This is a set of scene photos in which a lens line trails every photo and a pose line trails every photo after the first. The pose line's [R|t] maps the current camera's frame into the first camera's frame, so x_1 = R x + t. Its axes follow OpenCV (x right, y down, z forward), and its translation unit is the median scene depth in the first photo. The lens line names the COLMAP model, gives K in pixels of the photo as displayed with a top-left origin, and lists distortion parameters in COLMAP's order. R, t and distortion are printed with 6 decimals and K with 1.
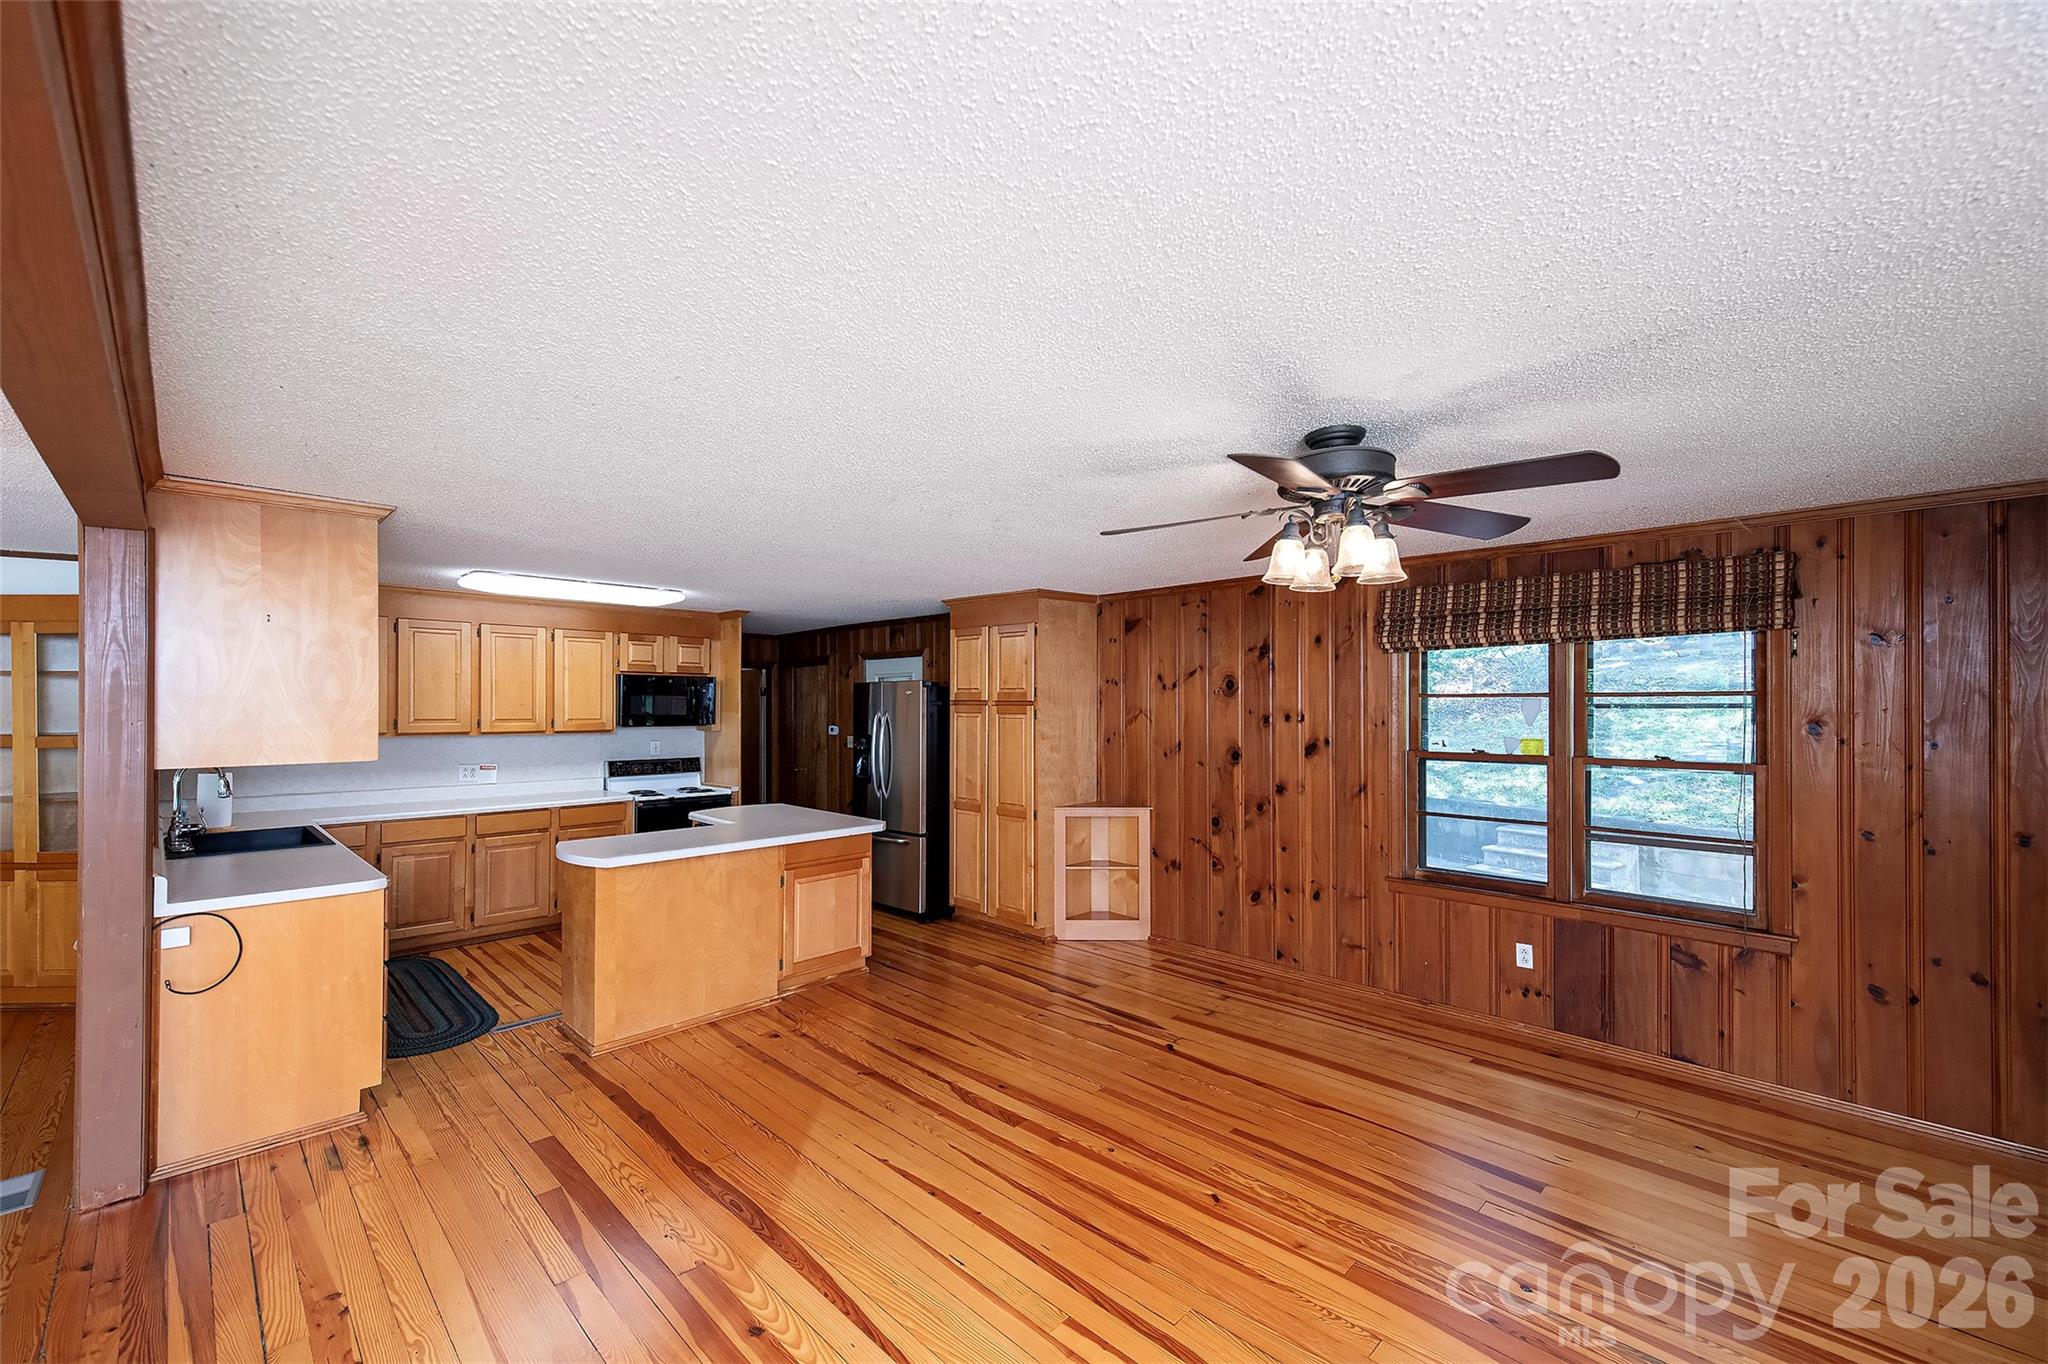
lens RADIAL K [[839.5, 0, 1039.5], [0, 839.5, 705.7], [0, 0, 1]] dist [0.002378, 0.000124]
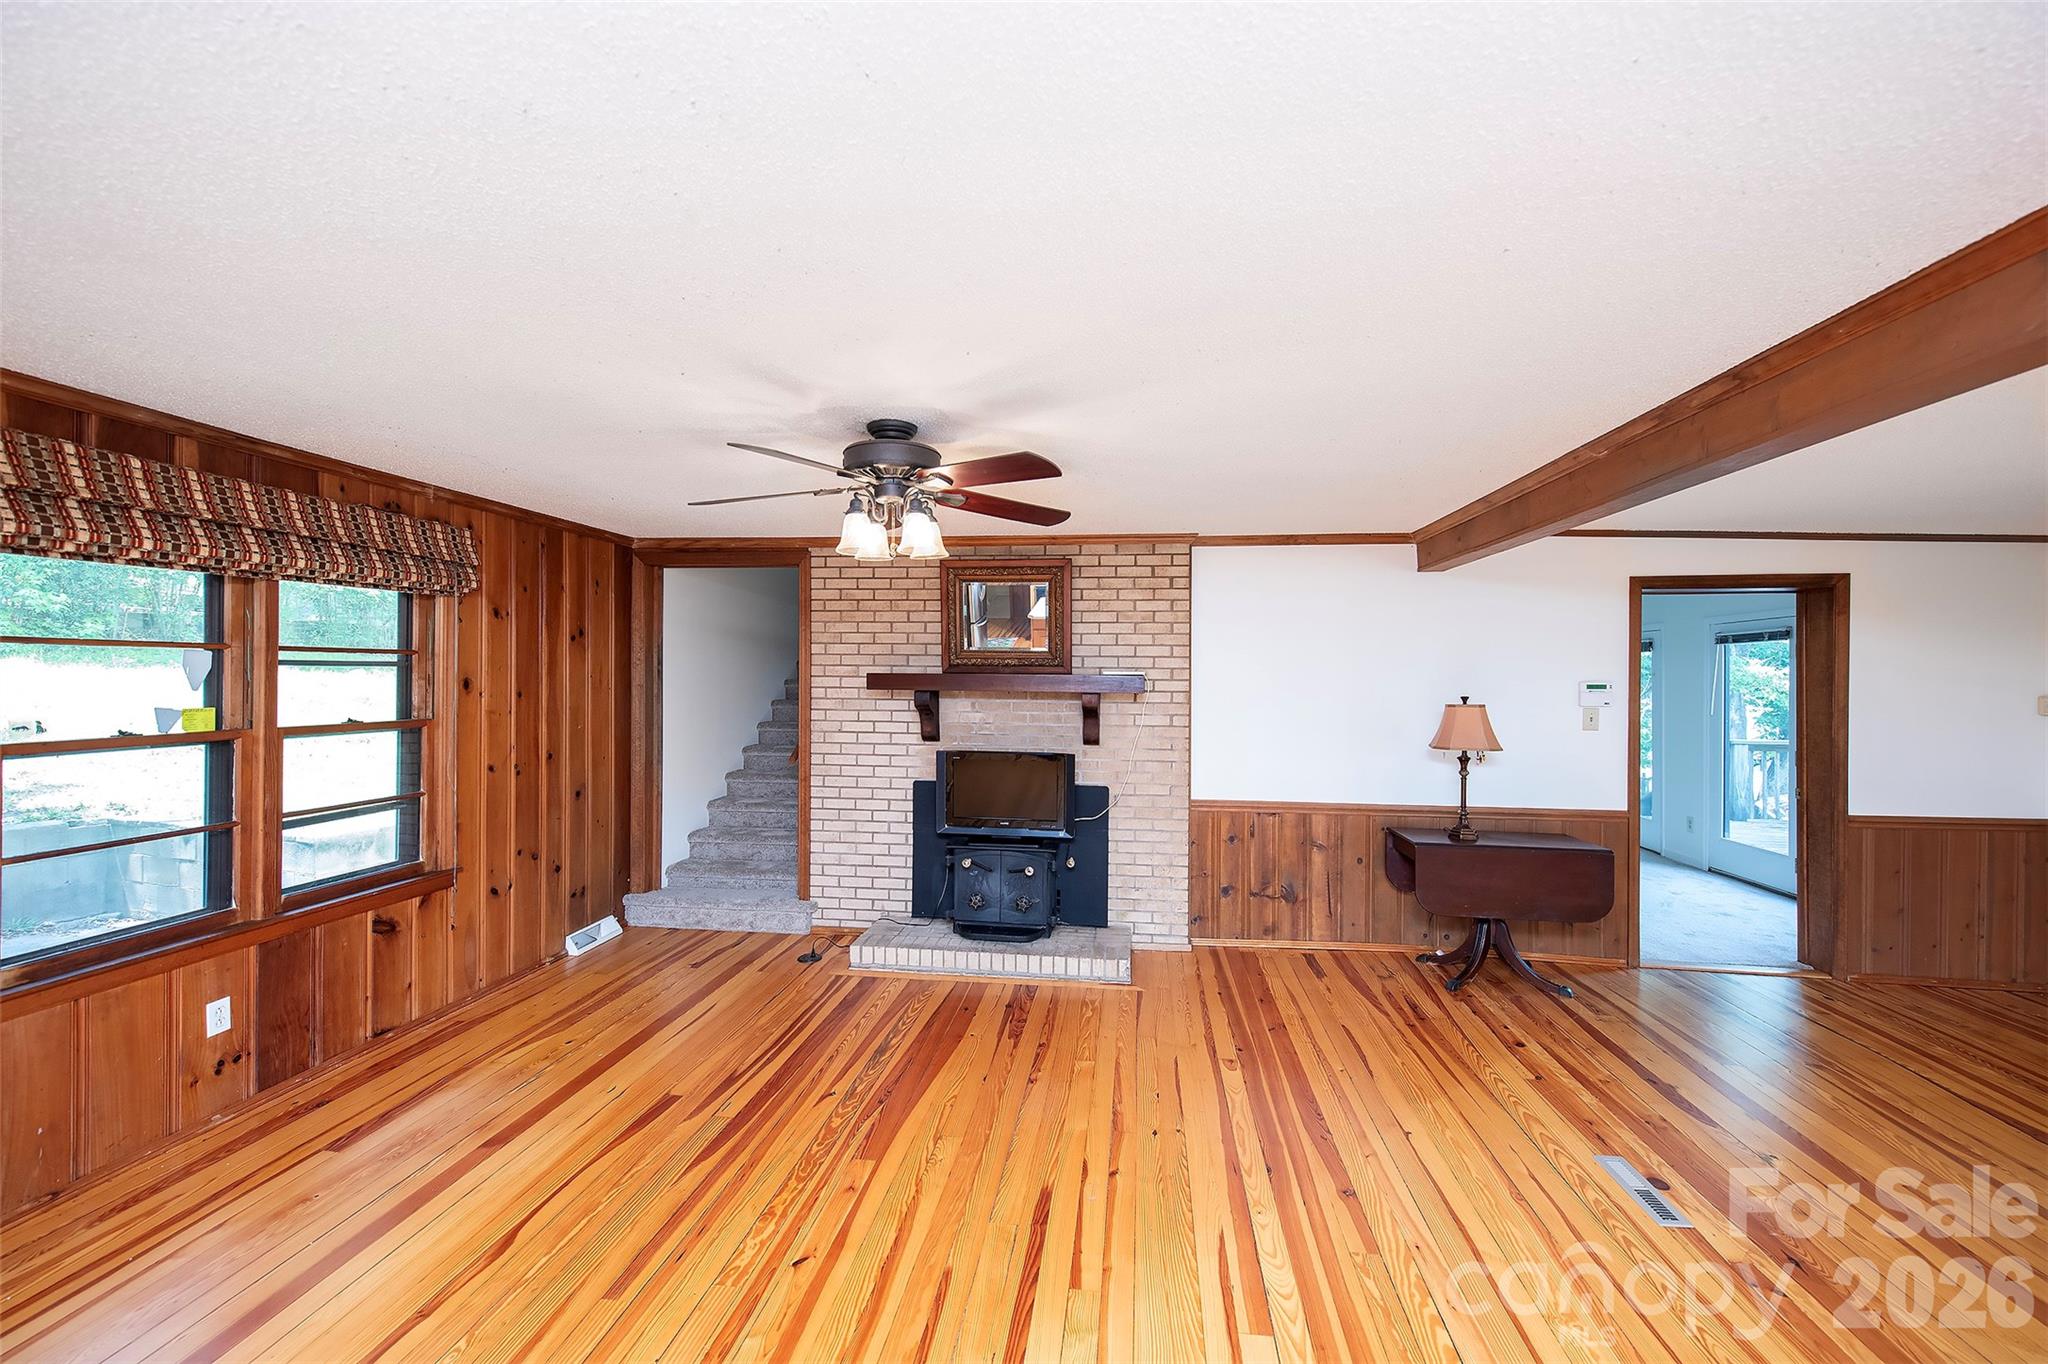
lens RADIAL K [[803.4, 0, 1030.8], [0, 803.4, 680.3], [0, 0, 1]] dist [0.001907, 0.000058]
pose [[-0.599587, -0.008888, 0.800261, -0.243113], [-0.004661, 0.999960, 0.007614, 0.005383], [-0.800296, 0.000835, -0.599604, 0.572237]]
